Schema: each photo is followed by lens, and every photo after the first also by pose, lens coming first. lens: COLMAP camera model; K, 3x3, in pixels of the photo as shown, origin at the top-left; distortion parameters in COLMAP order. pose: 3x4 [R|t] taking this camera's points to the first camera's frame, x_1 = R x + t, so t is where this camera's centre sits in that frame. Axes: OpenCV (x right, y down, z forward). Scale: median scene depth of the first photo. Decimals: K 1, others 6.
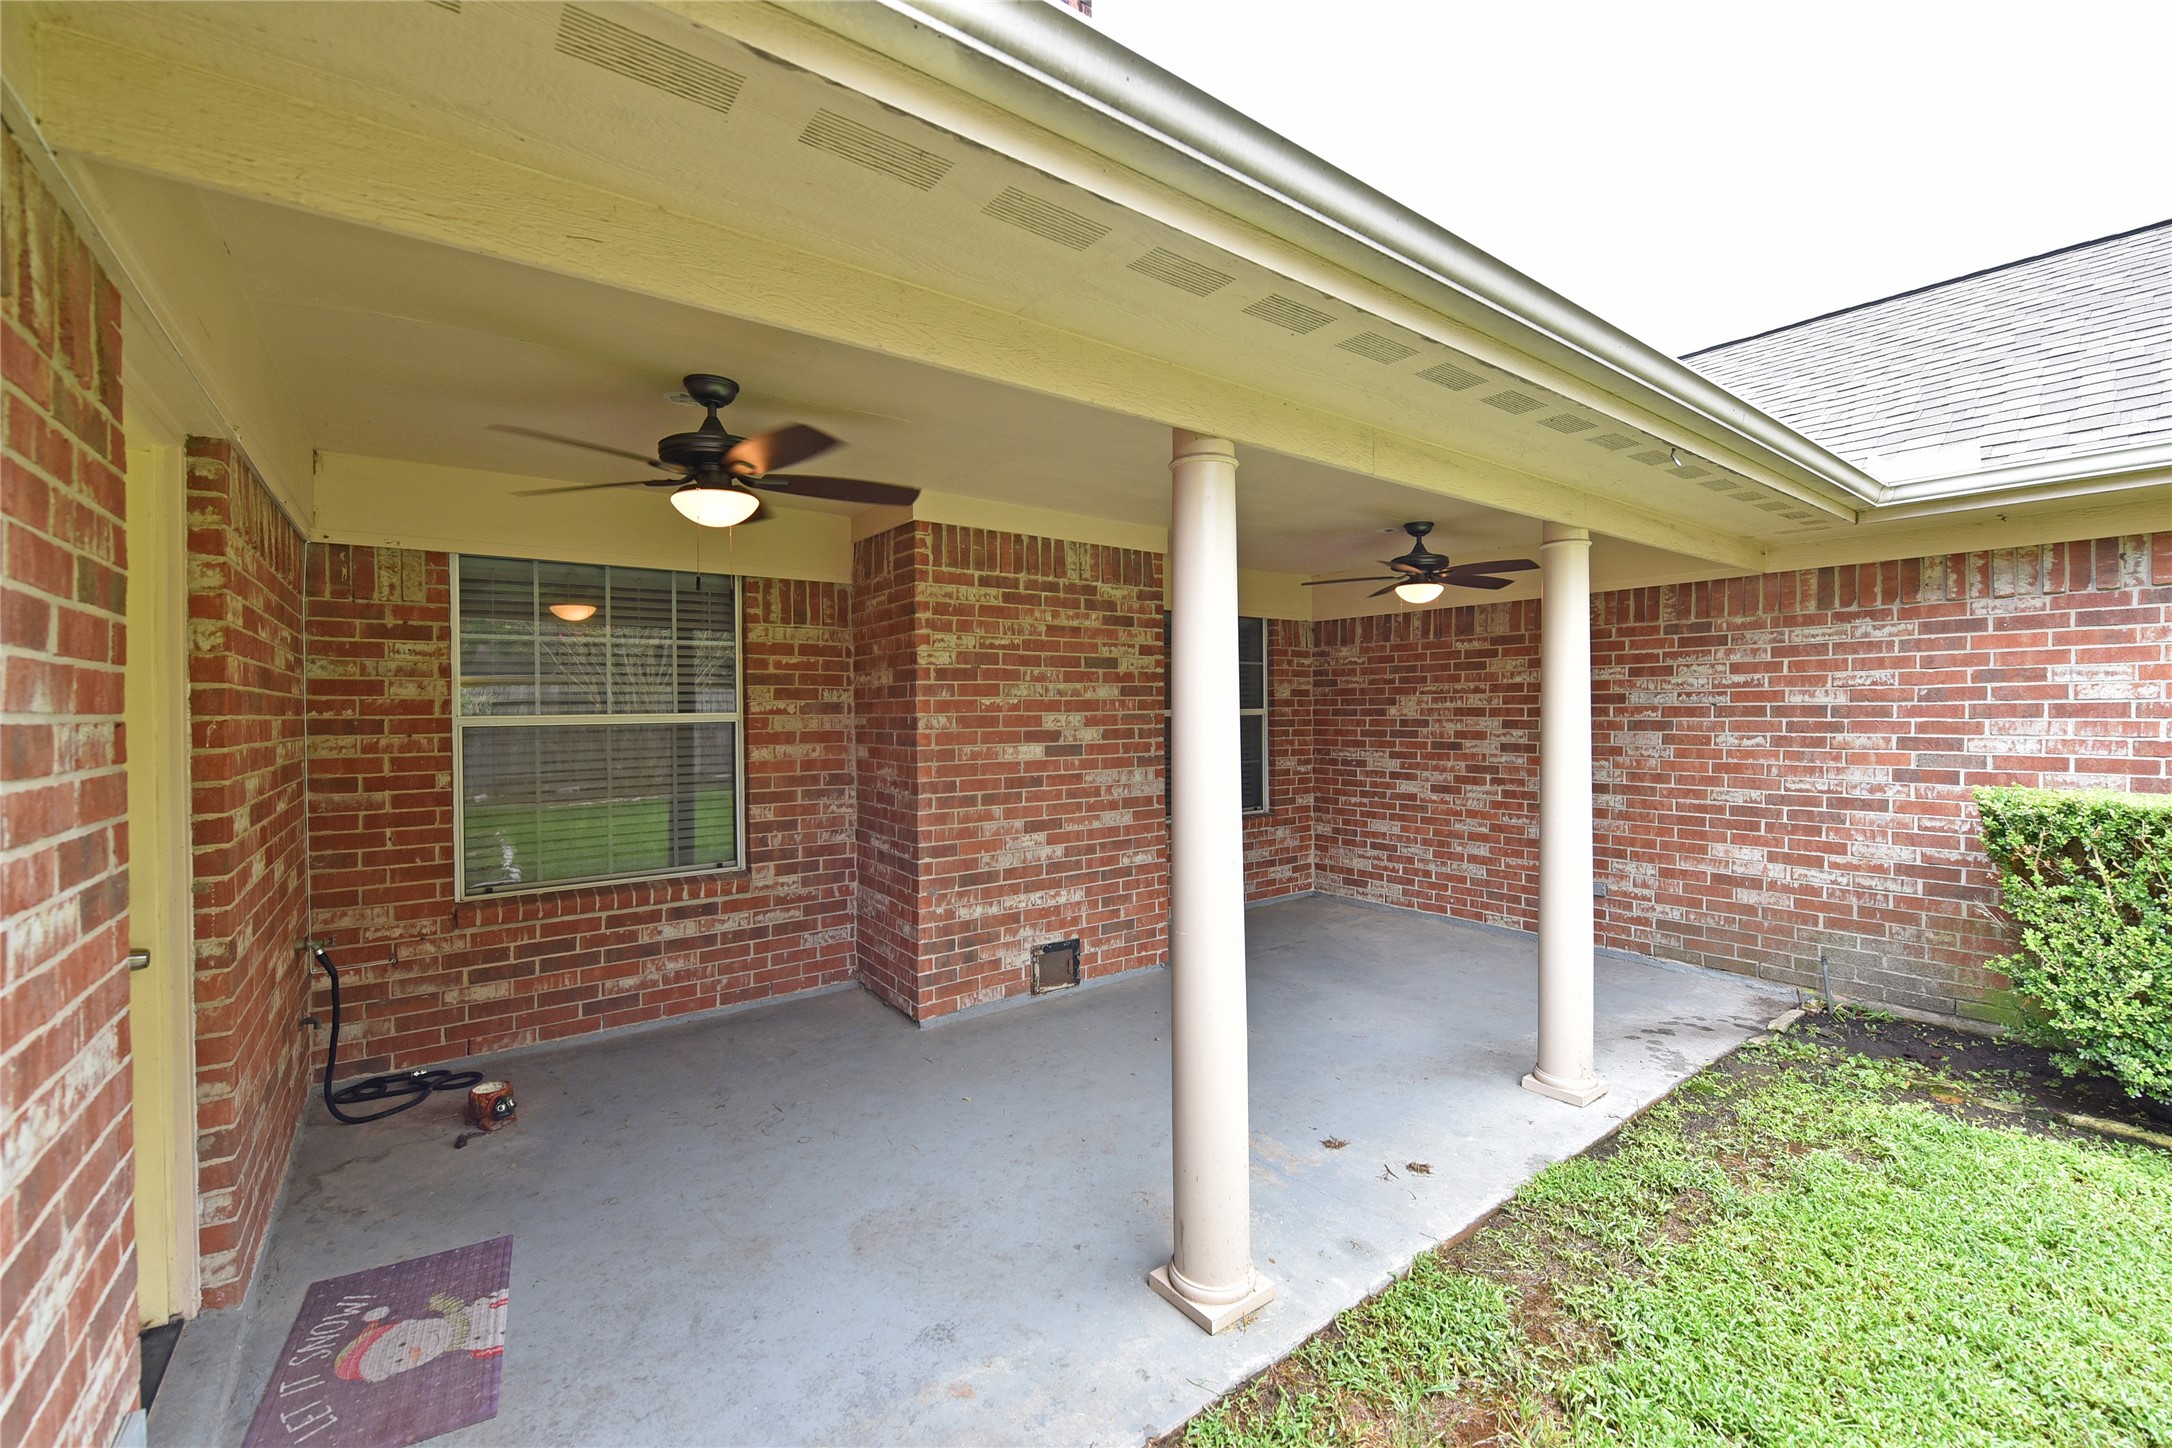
lens RADIAL K [[888.7, 0, 1095.4], [0, 888.7, 710.9], [0, 0, 1]] dist [0.001448, -0.005127]
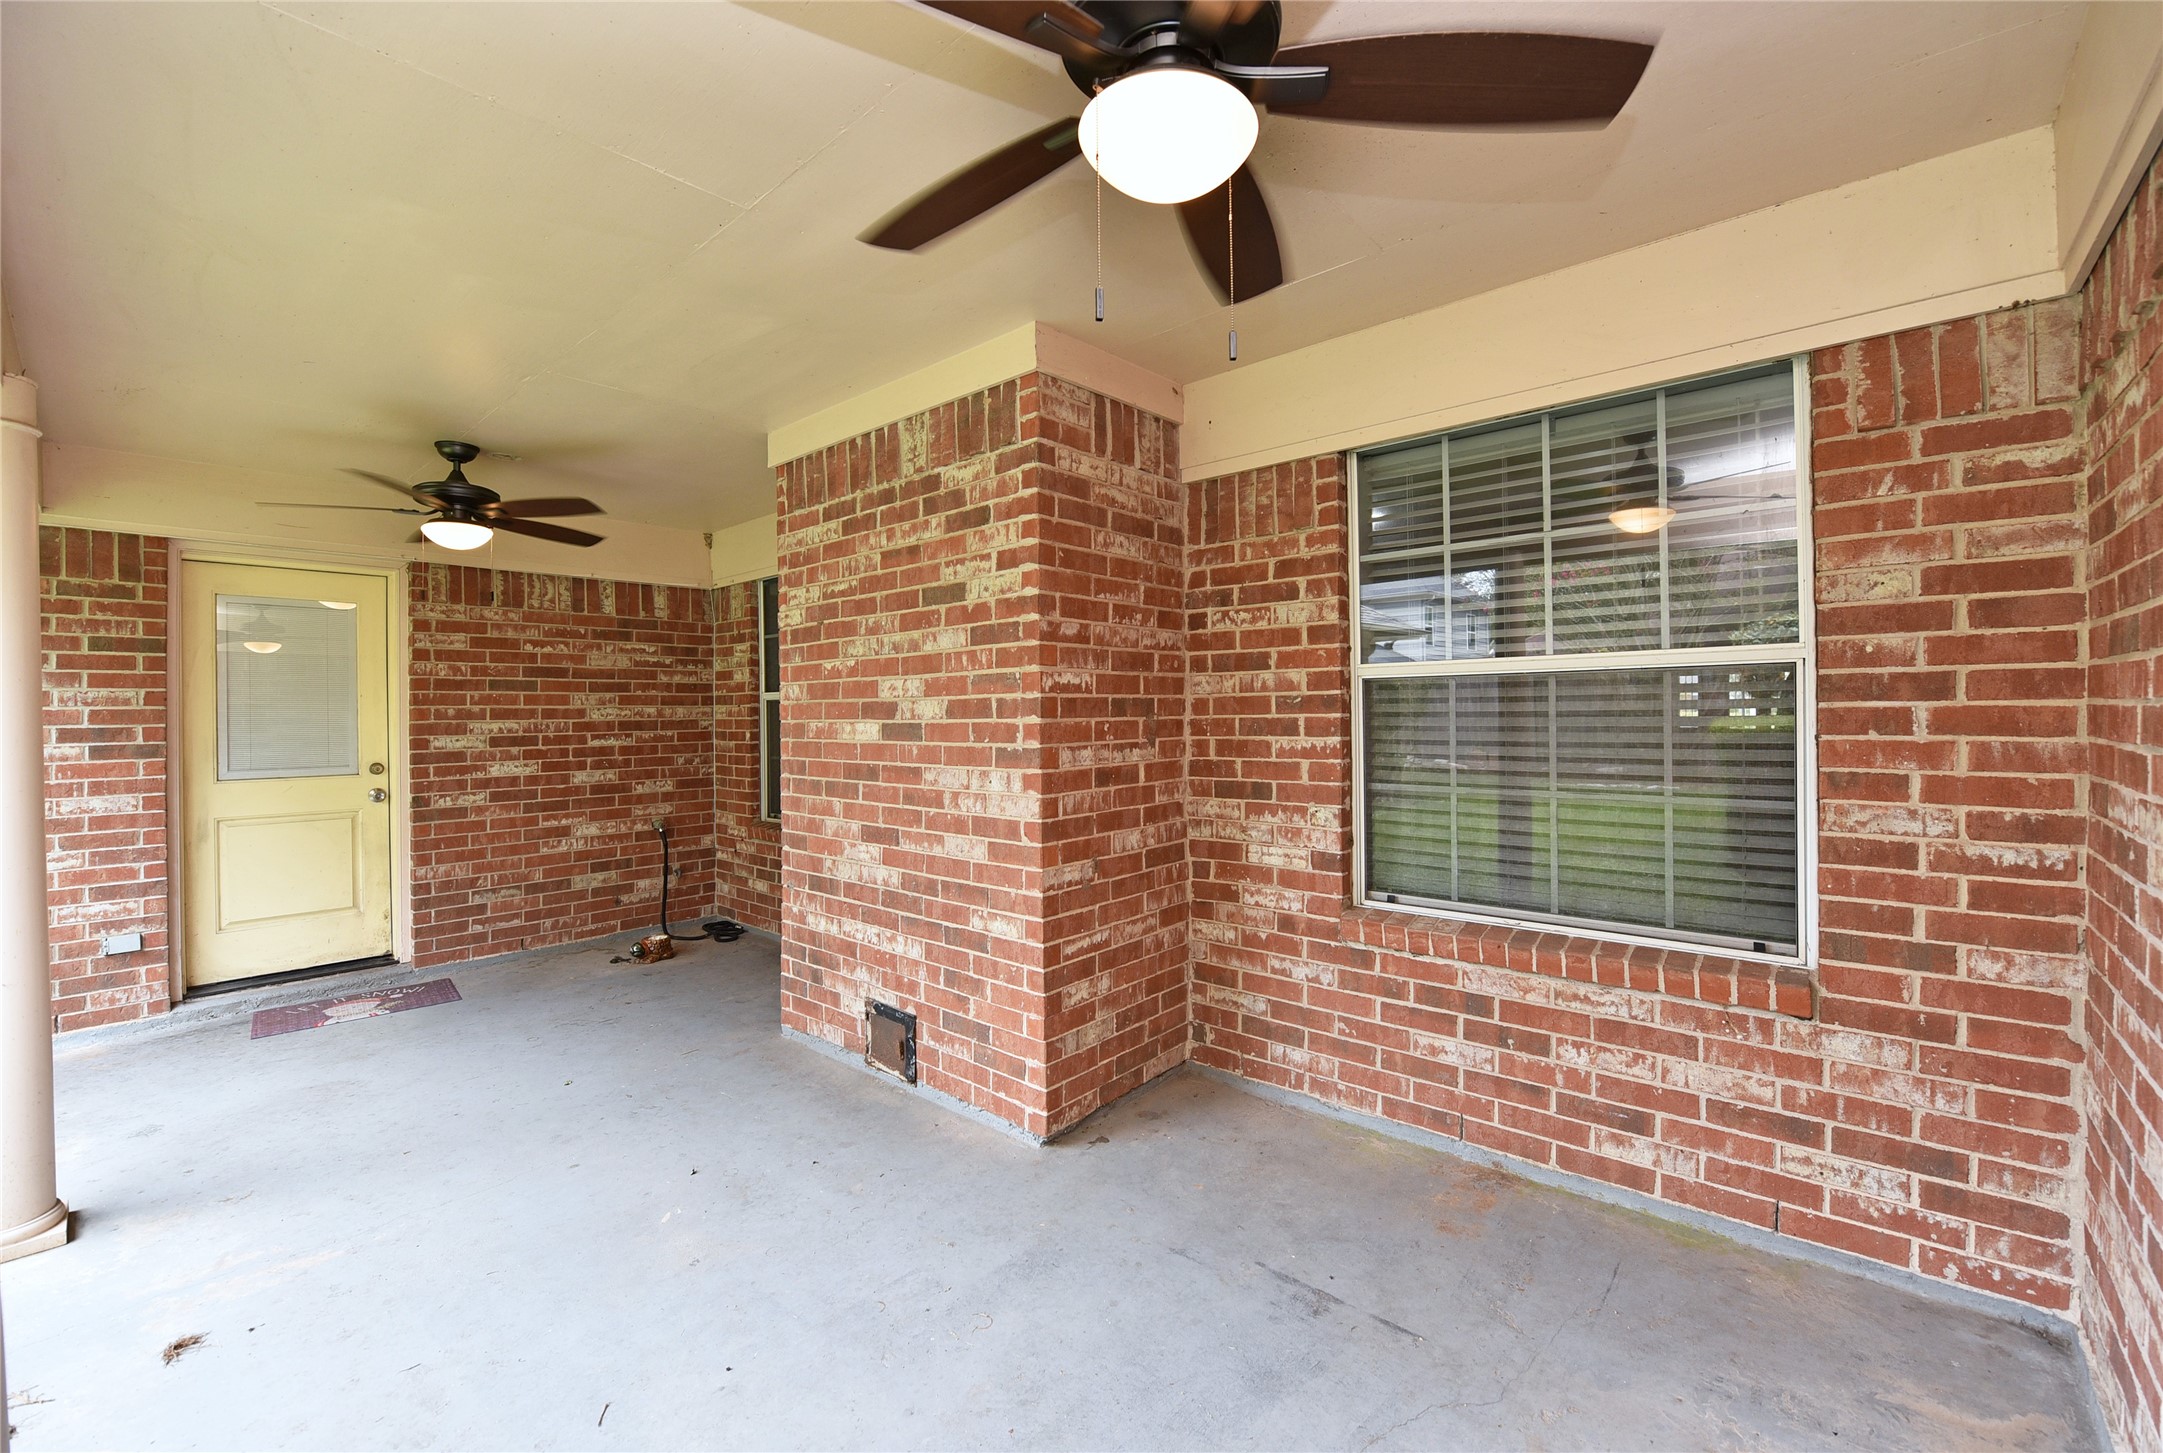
lens RADIAL K [[888.1, 0, 1083.5], [0, 888.1, 713.5], [0, 0, 1]] dist [-0.002566, -0.009987]
pose [[0.193923, 0.007618, -0.980987, 0.713032], [0.009843, 0.999904, 0.009711, 0.027501], [0.980967, -0.011539, 0.193830, 1.087954]]
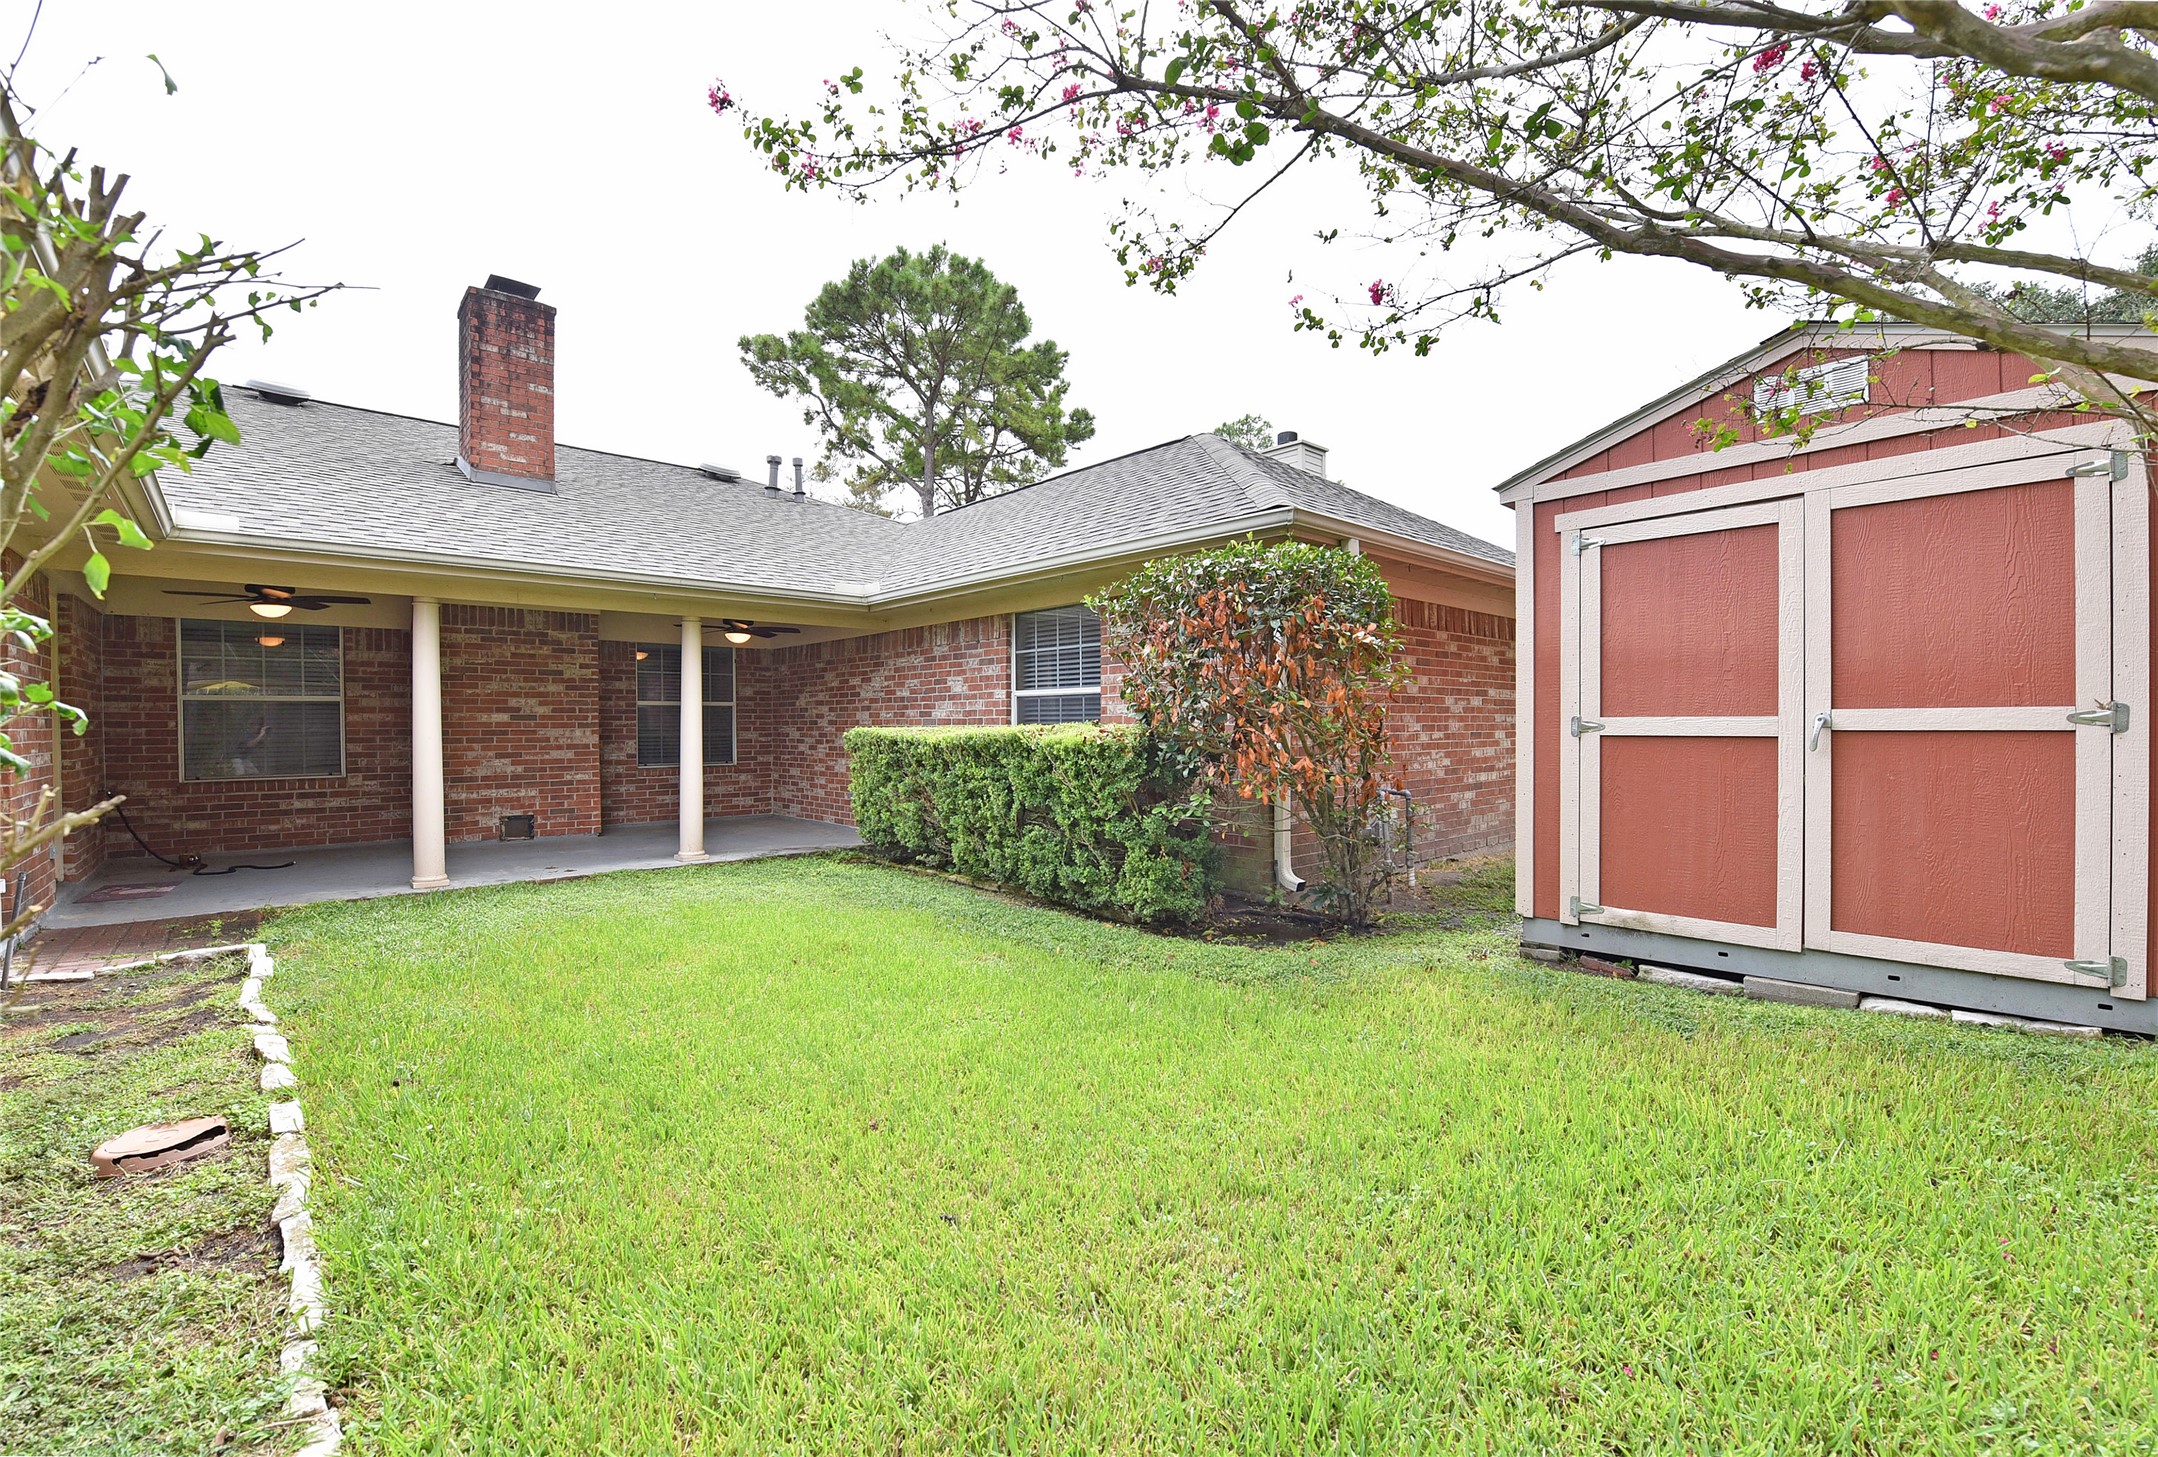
lens RADIAL K [[920.1, 0, 1085.1], [0, 920.1, 735.9], [0, 0, 1]] dist [-0.000978, -0.006066]
pose [[0.996262, 0.003557, 0.086314, 1.096248], [-0.004410, 0.999943, 0.009690, 0.064512], [-0.086274, -0.010035, 0.996221, -1.196148]]
